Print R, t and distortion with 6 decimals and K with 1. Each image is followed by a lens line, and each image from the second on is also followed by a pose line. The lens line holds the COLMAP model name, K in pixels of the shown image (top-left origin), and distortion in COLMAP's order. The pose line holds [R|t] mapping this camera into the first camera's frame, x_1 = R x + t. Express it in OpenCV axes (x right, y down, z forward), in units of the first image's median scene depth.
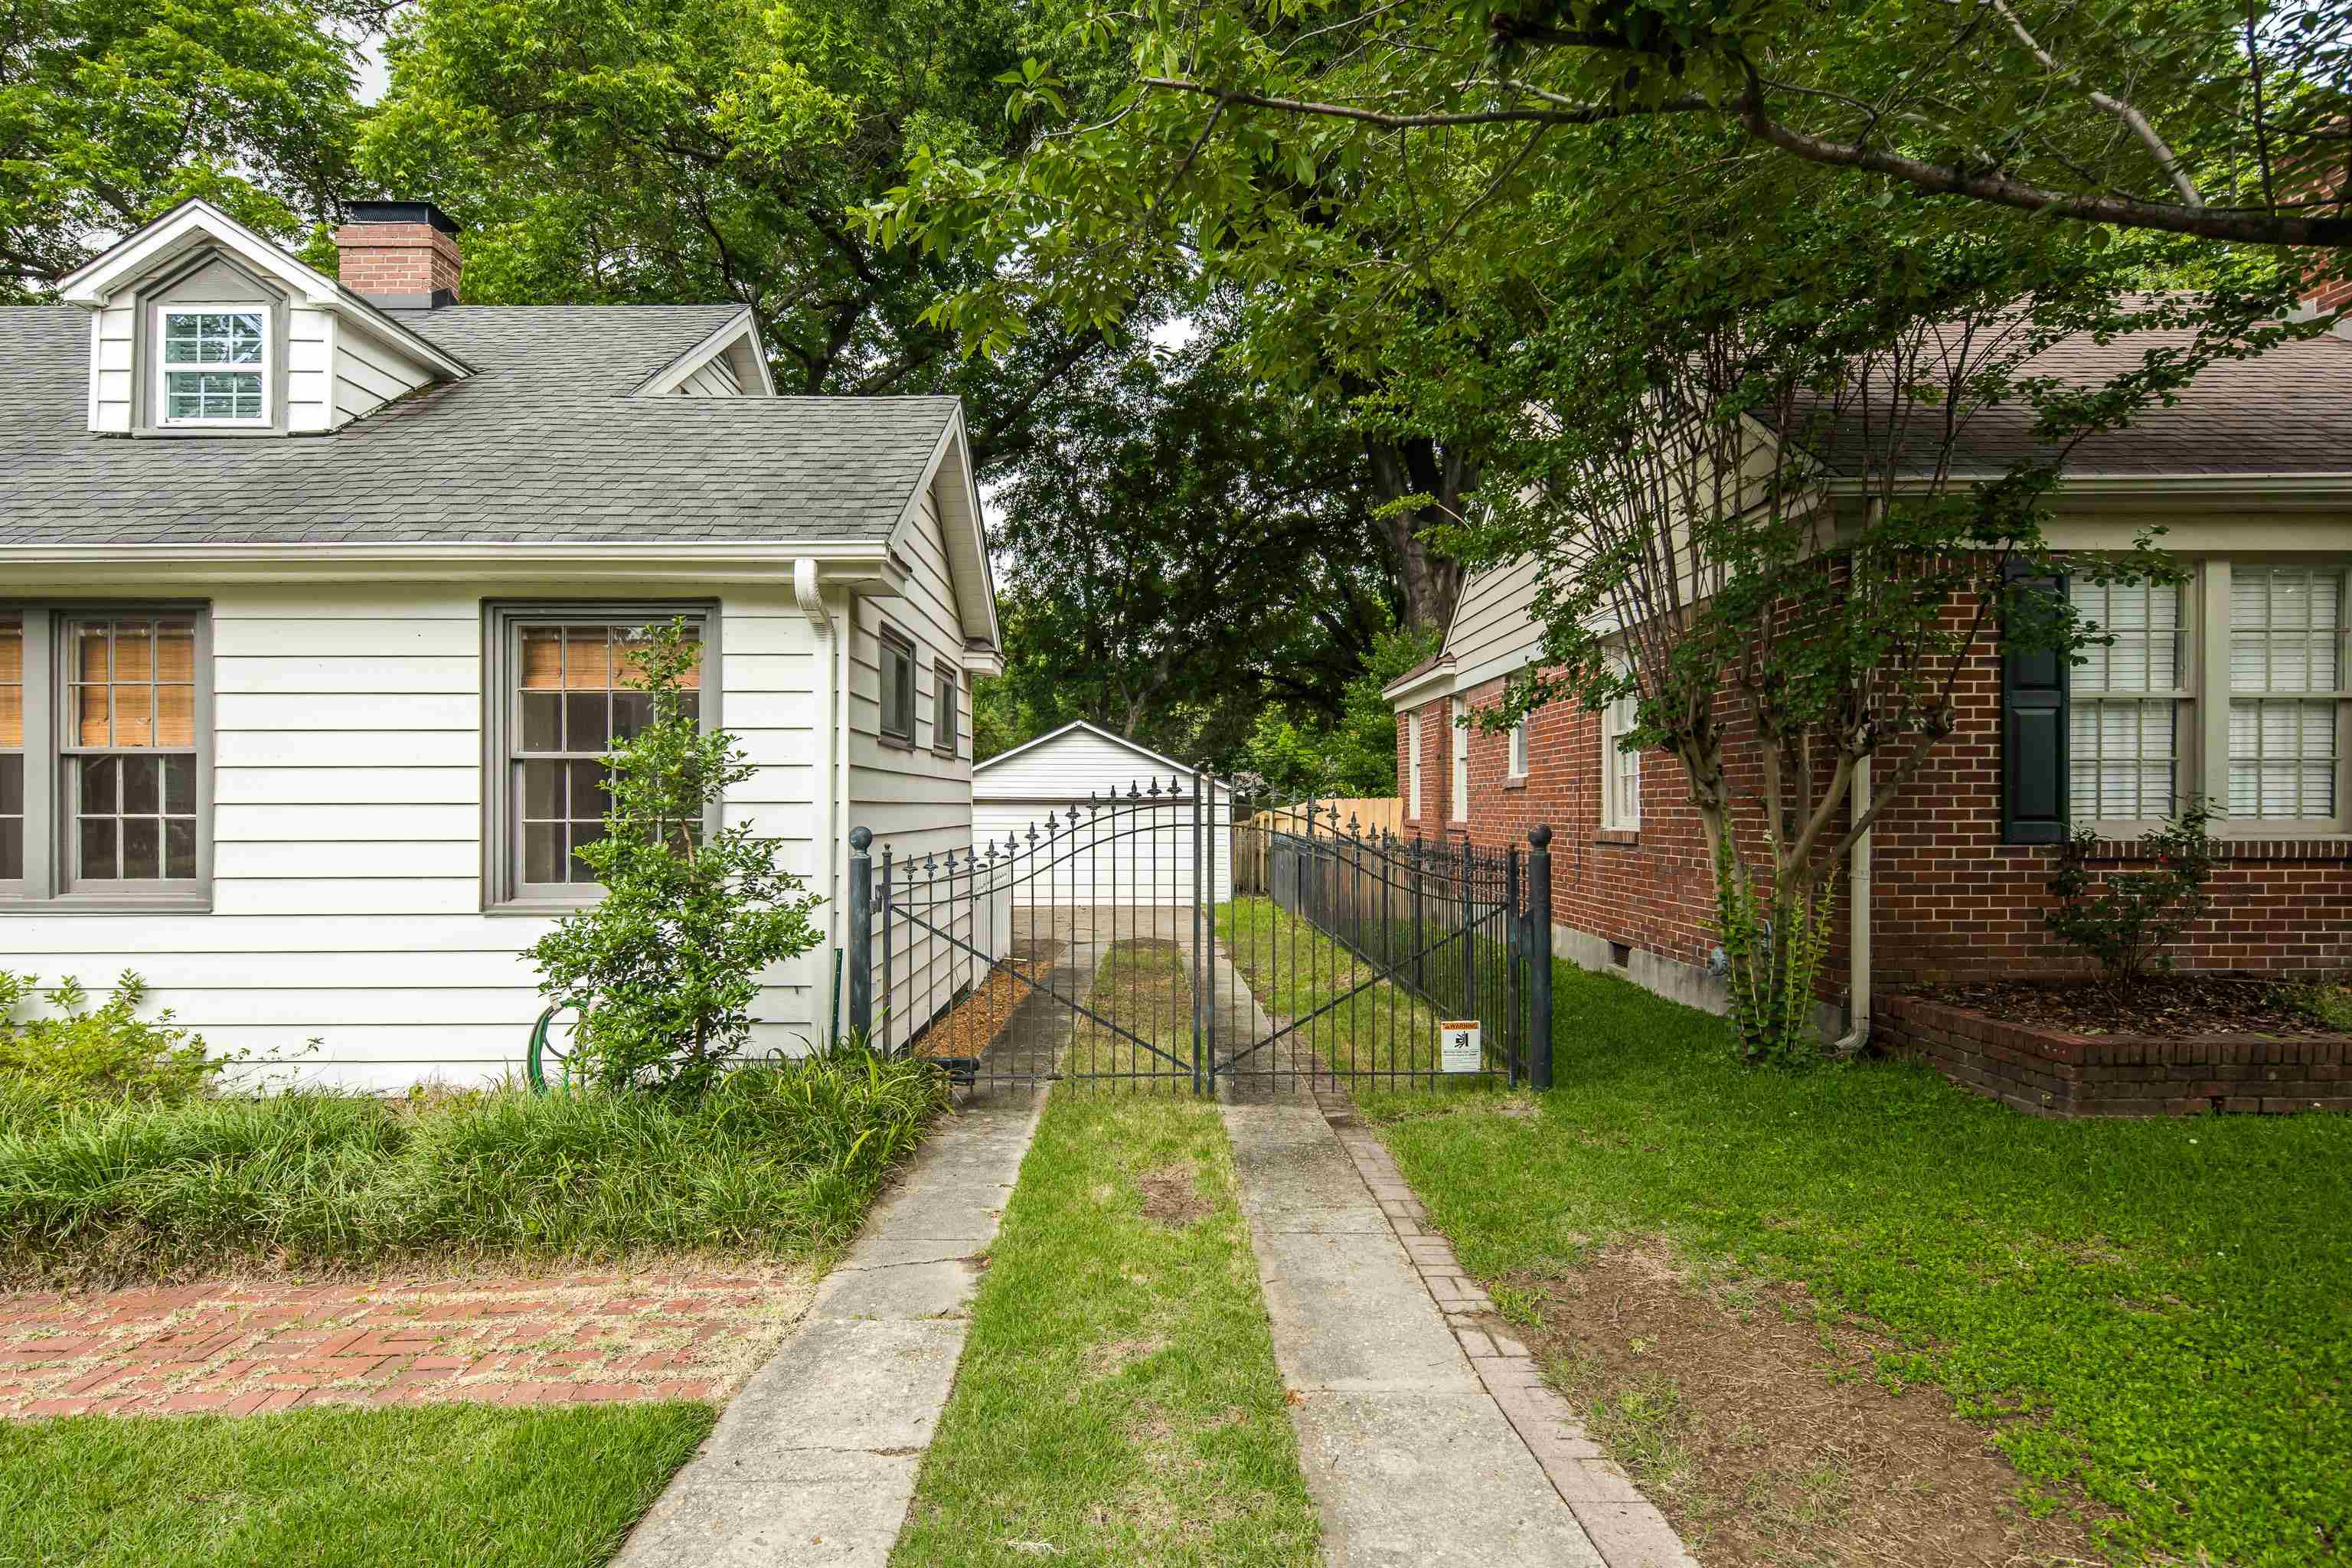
lens RADIAL K [[1150.3, 0, 1169.8], [0, 1150.3, 810.7], [0, 0, 1]] dist [0.004279, -0.004806]
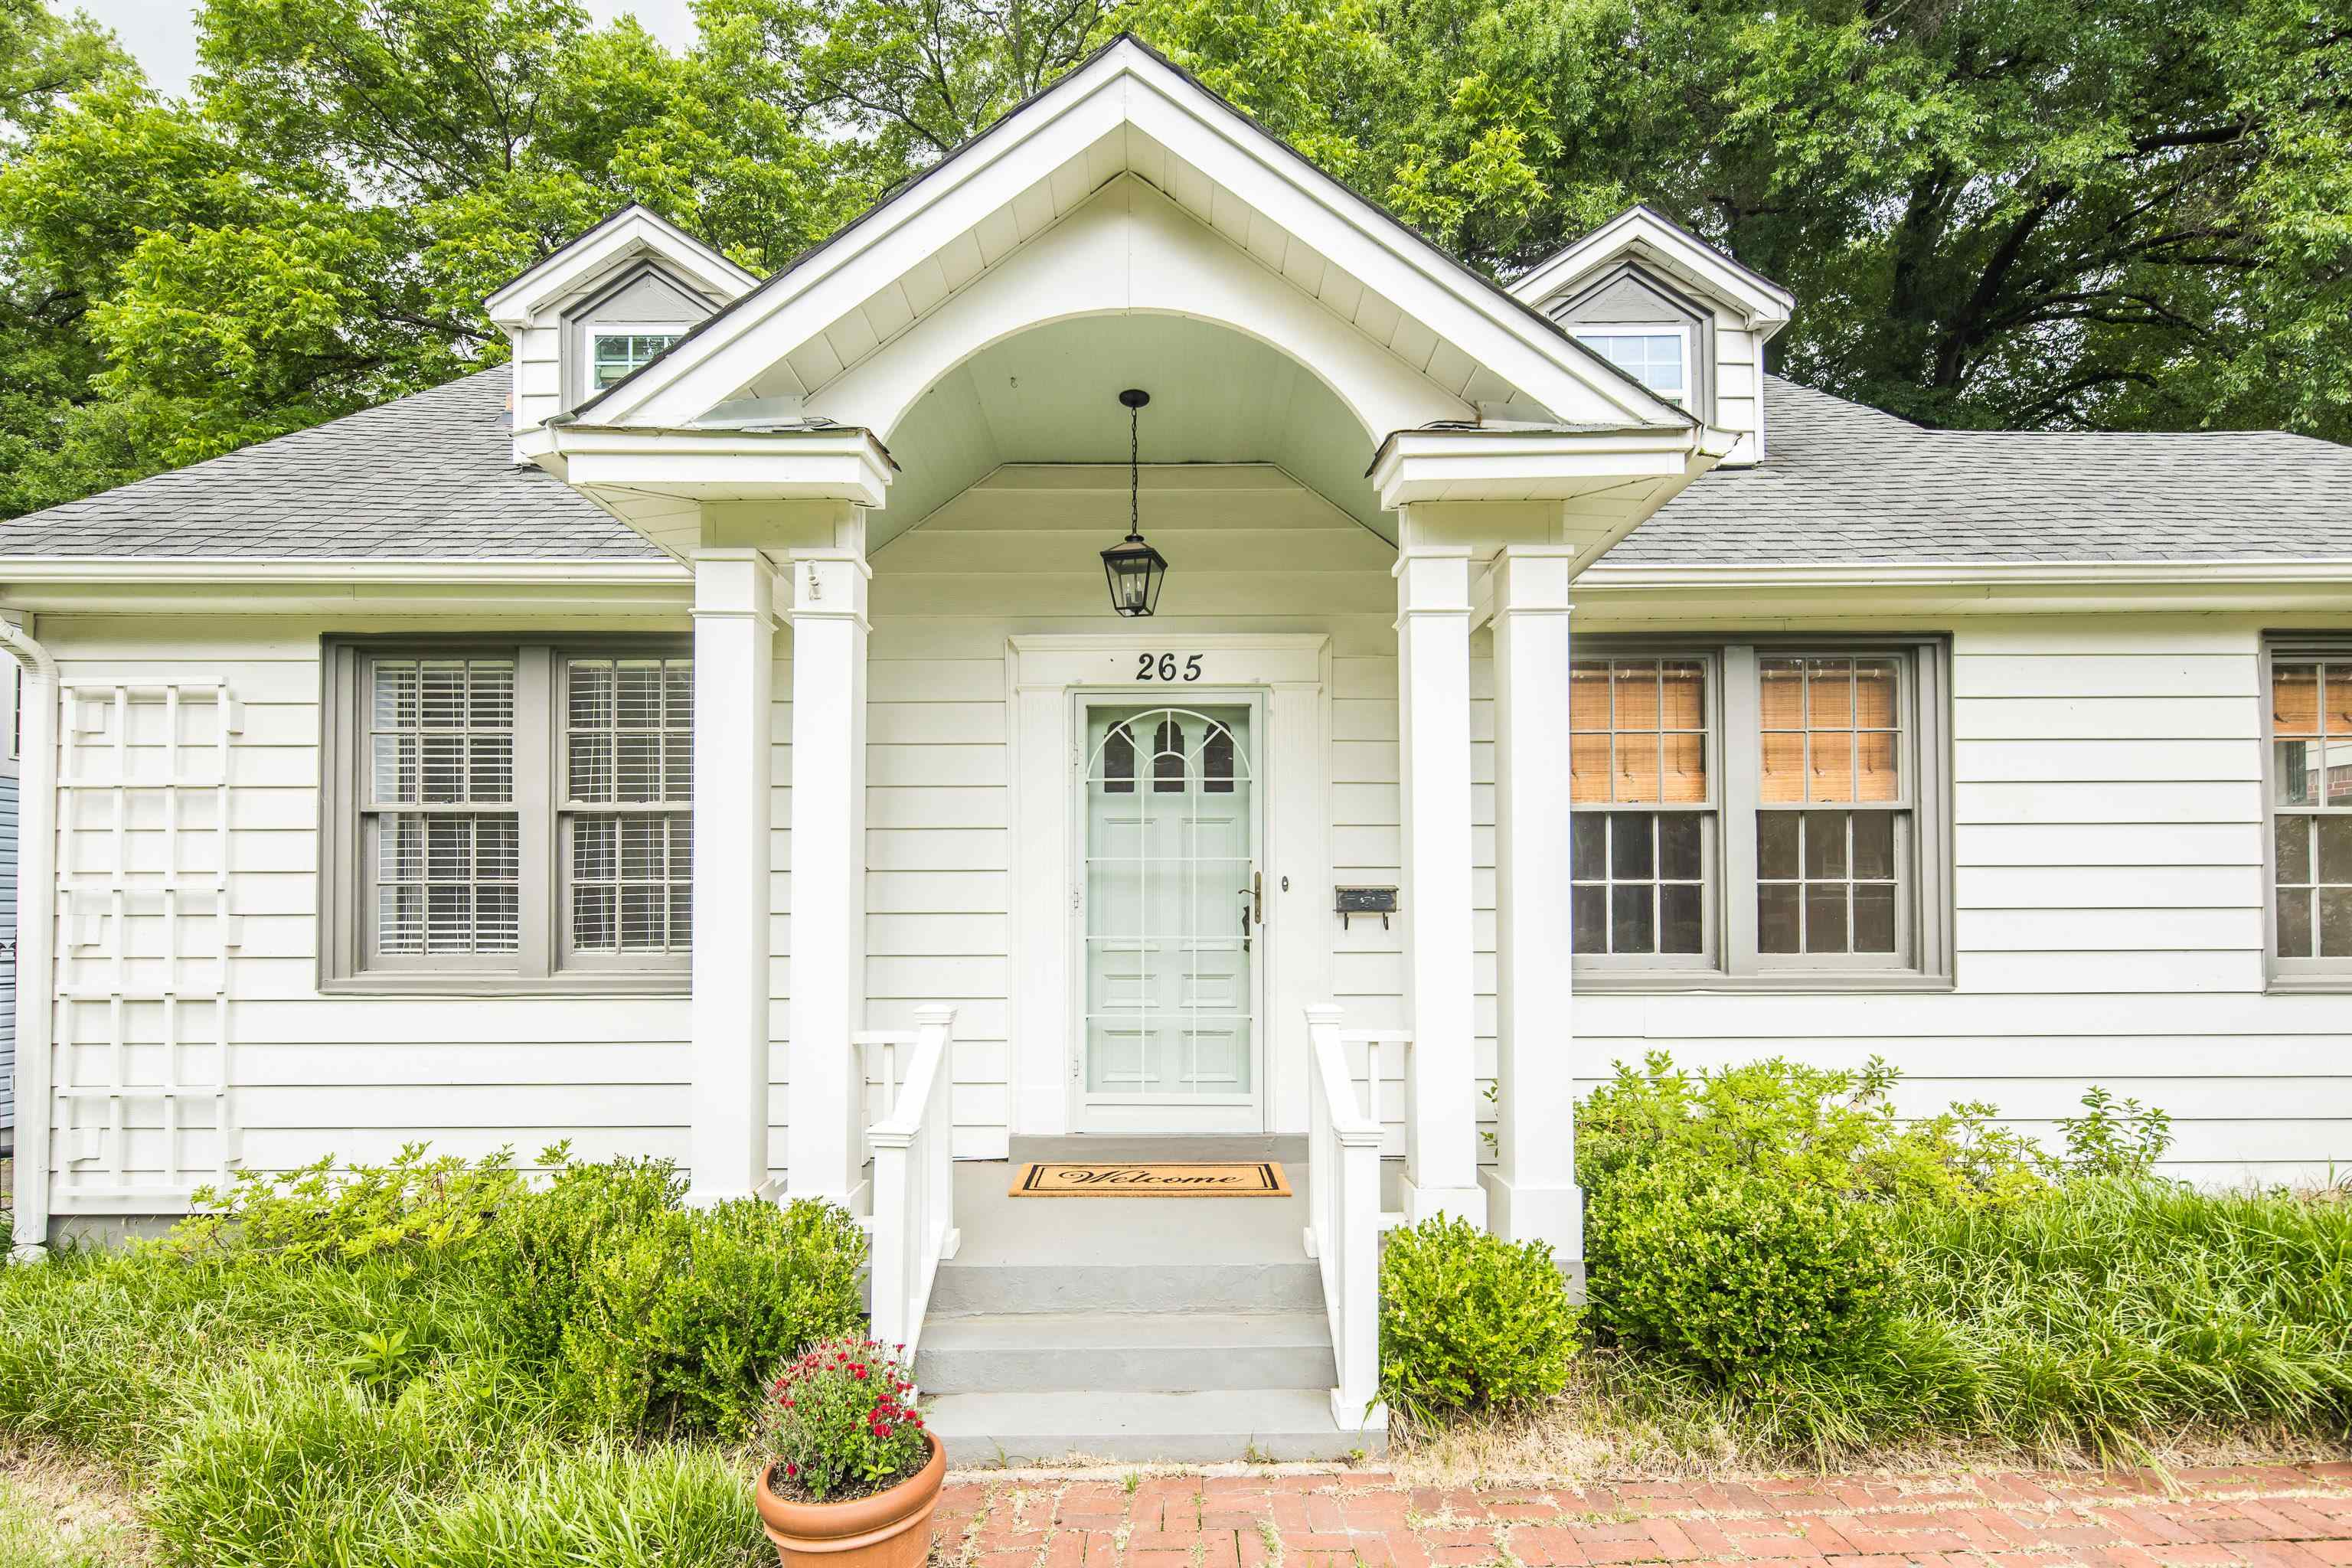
lens RADIAL K [[1249.5, 0, 1030.2], [0, 1249.5, 896.5], [0, 0, 1]] dist [-0.000312, -0.001119]
pose [[0.999942, -0.000720, -0.010764, -1.519505], [0.000821, 0.999956, 0.009389, 0.007719], [0.010757, -0.009397, 0.999898, 0.041518]]
